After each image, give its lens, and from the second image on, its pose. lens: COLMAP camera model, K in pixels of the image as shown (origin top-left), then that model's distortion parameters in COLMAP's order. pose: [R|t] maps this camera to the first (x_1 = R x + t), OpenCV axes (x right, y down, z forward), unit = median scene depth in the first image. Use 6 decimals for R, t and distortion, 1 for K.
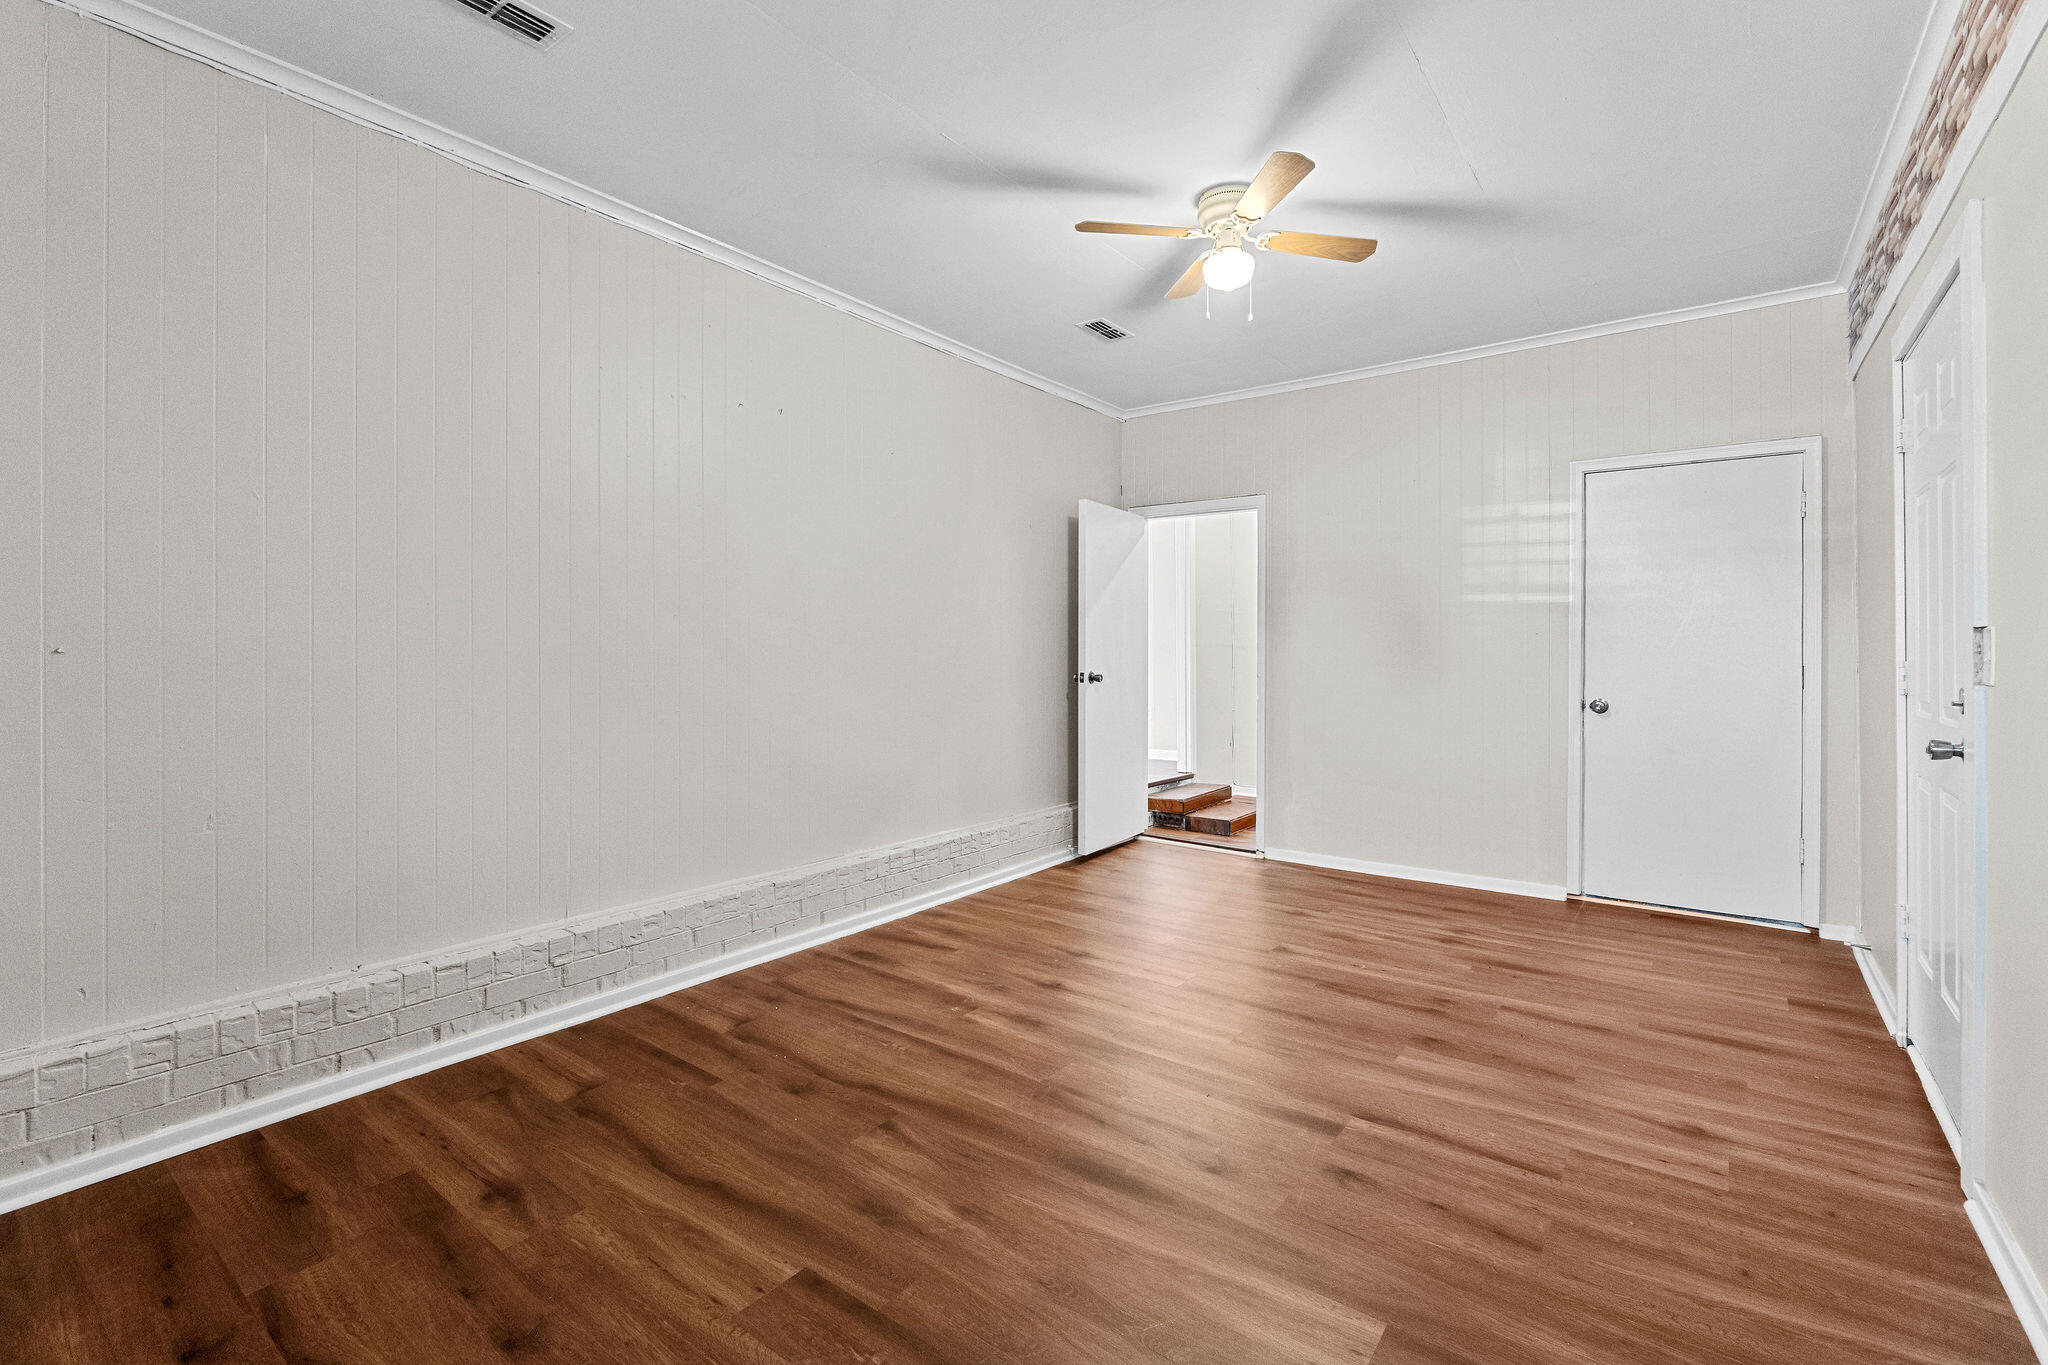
lens RADIAL K [[907.7, 0, 1023.7], [0, 907.7, 658.0], [0, 0, 1]] dist [-0.000741, -0.000063]
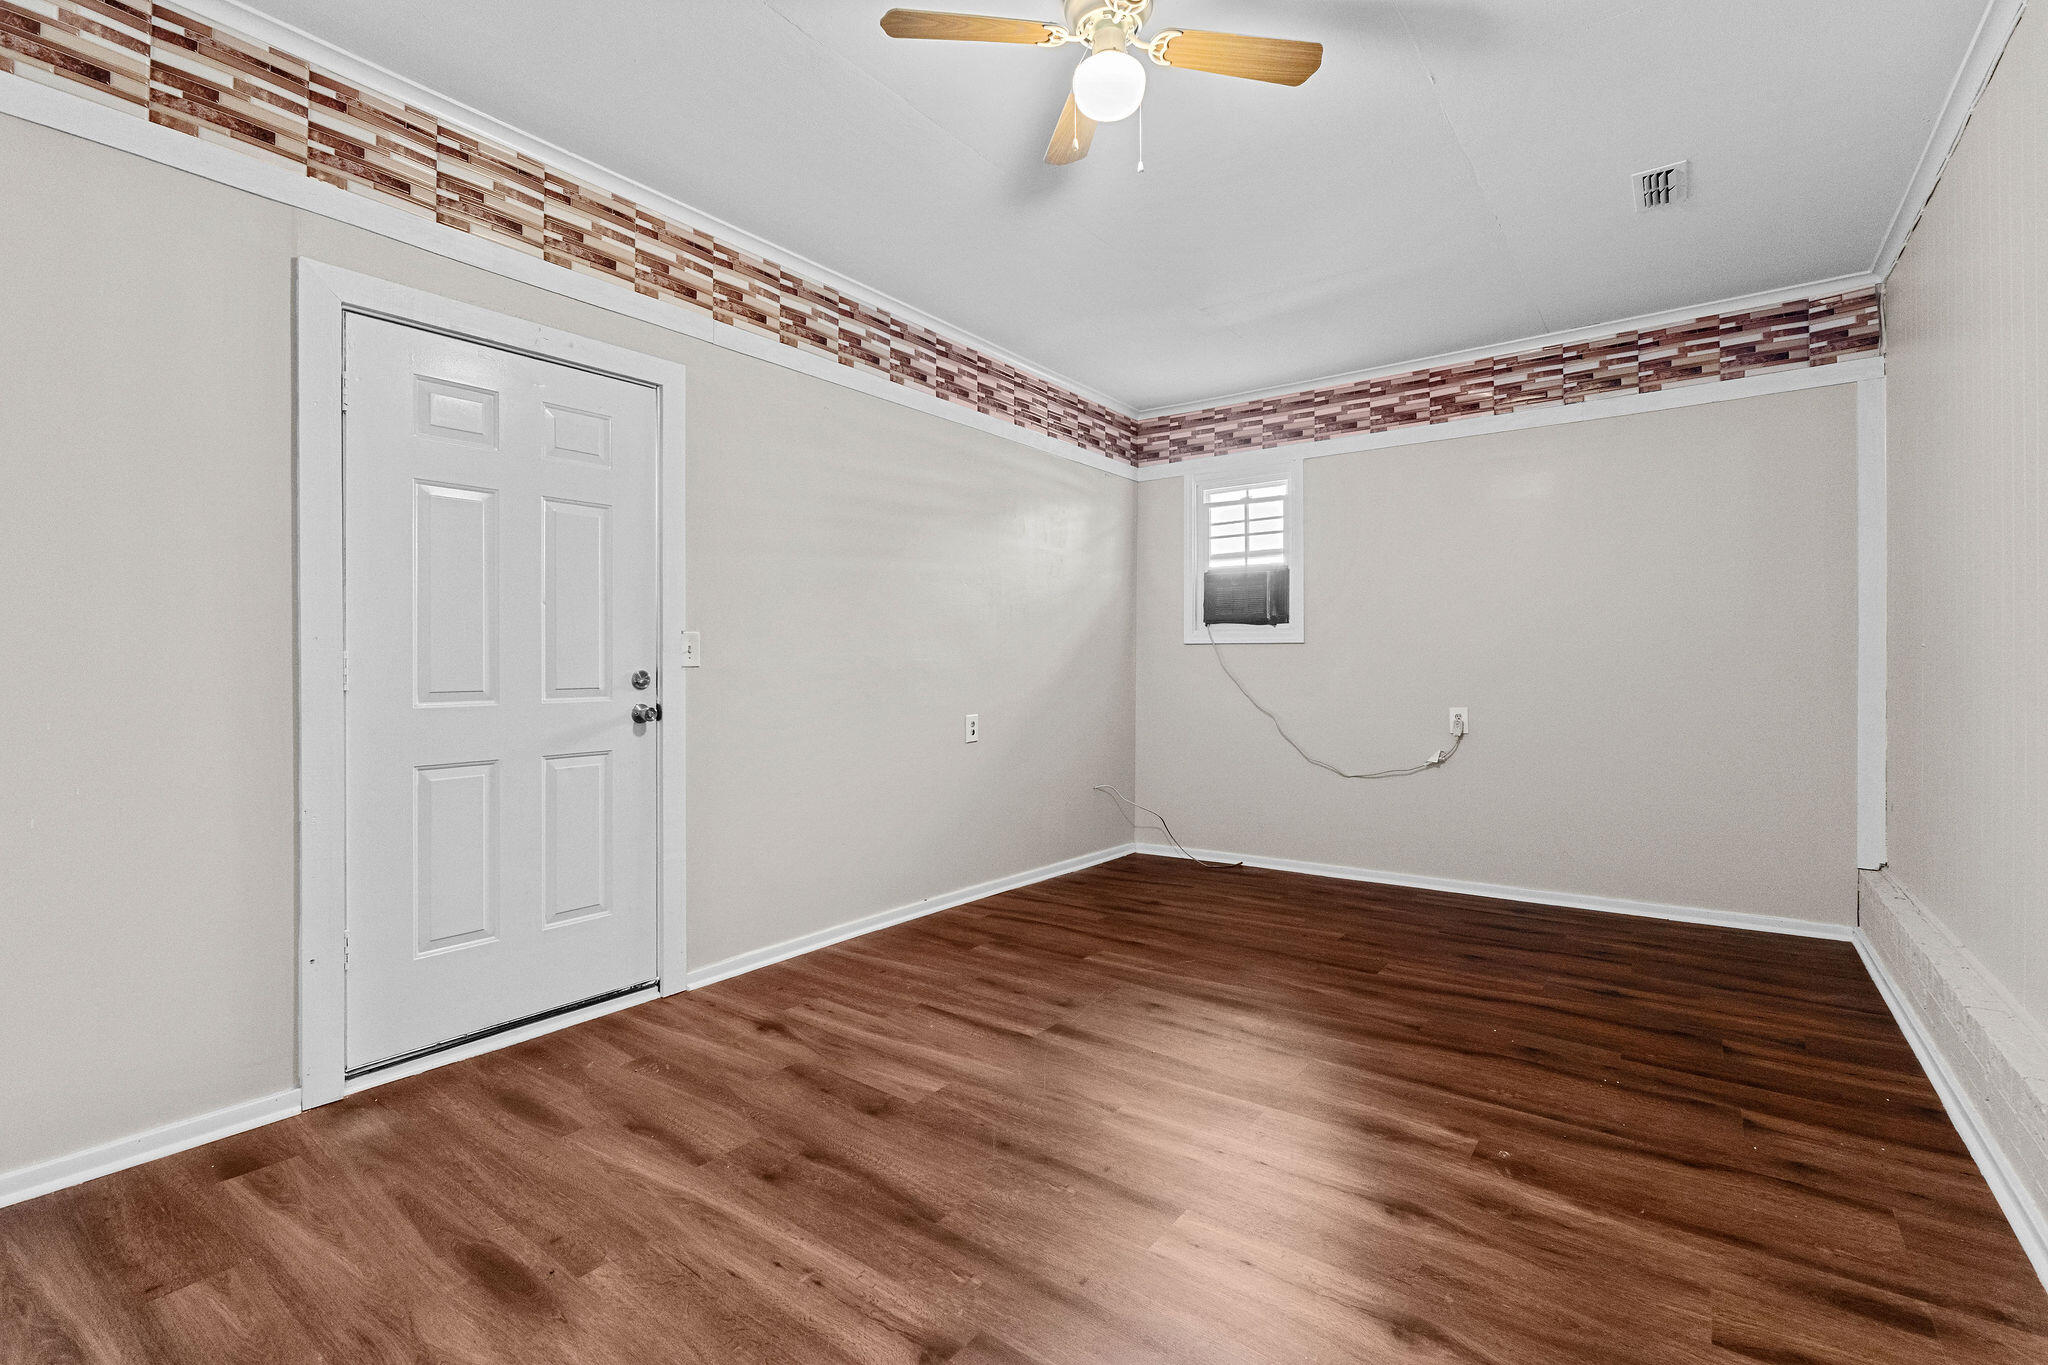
lens RADIAL K [[907.7, 0, 1023.7], [0, 907.7, 658.0], [0, 0, 1]] dist [-0.000741, -0.000063]
pose [[-0.999971, -0.003069, -0.006963, 0.355101], [-0.003094, 0.999989, 0.003580, 0.007071], [0.006951, 0.003601, -0.999969, 2.014112]]
